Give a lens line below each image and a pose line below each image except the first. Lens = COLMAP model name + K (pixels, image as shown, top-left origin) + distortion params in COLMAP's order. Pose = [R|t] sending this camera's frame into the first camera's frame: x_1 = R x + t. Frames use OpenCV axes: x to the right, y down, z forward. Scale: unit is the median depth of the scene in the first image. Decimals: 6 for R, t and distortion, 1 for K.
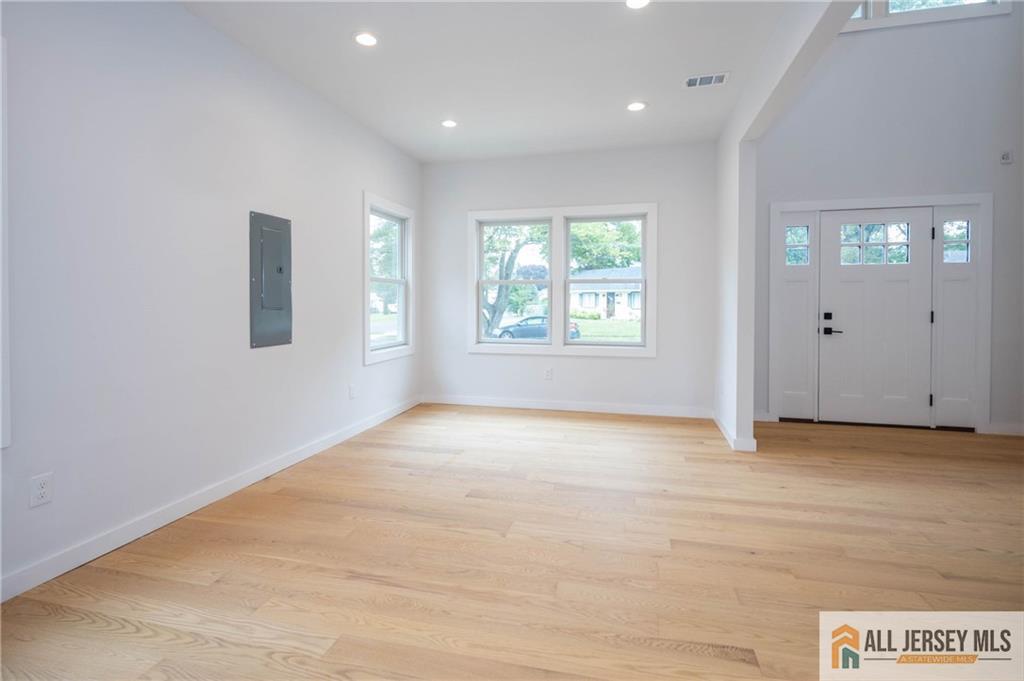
lens RADIAL K [[497.5, 0, 511.7], [0, 497.5, 305.4], [0, 0, 1]] dist [-0.000329, -0.000133]
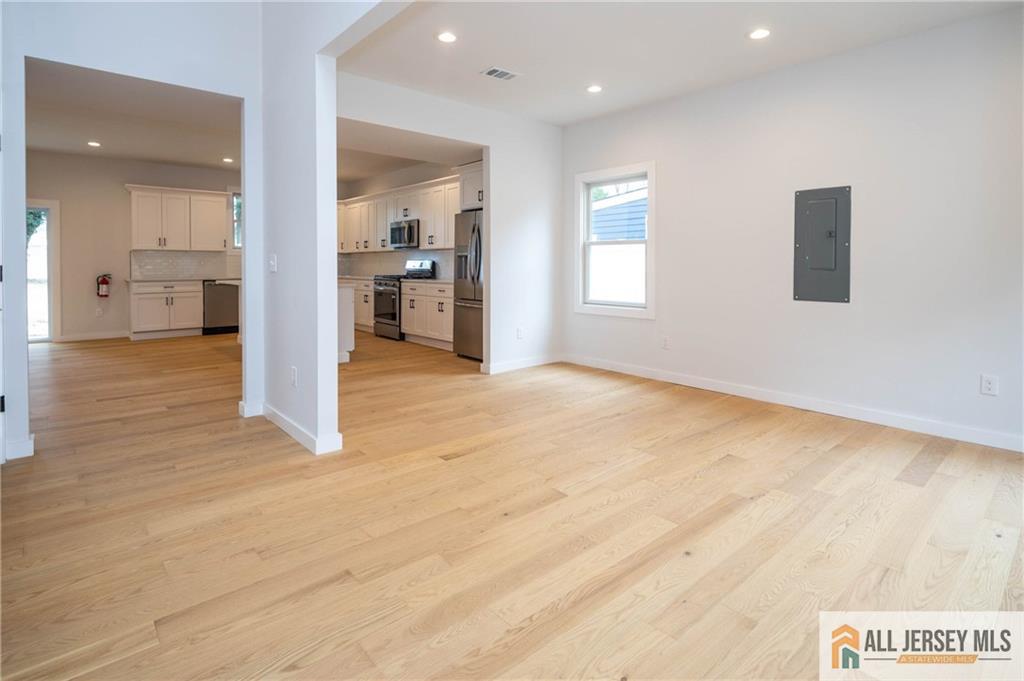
lens RADIAL K [[512.3, 0, 513.3], [0, 512.3, 274.6], [0, 0, 1]] dist [0.002236, 0.000363]
pose [[-0.560932, 0.015410, -0.827718, 1.162858], [-0.014301, 0.999497, 0.028299, -0.005220], [0.827738, 0.027711, -0.560430, 1.392980]]
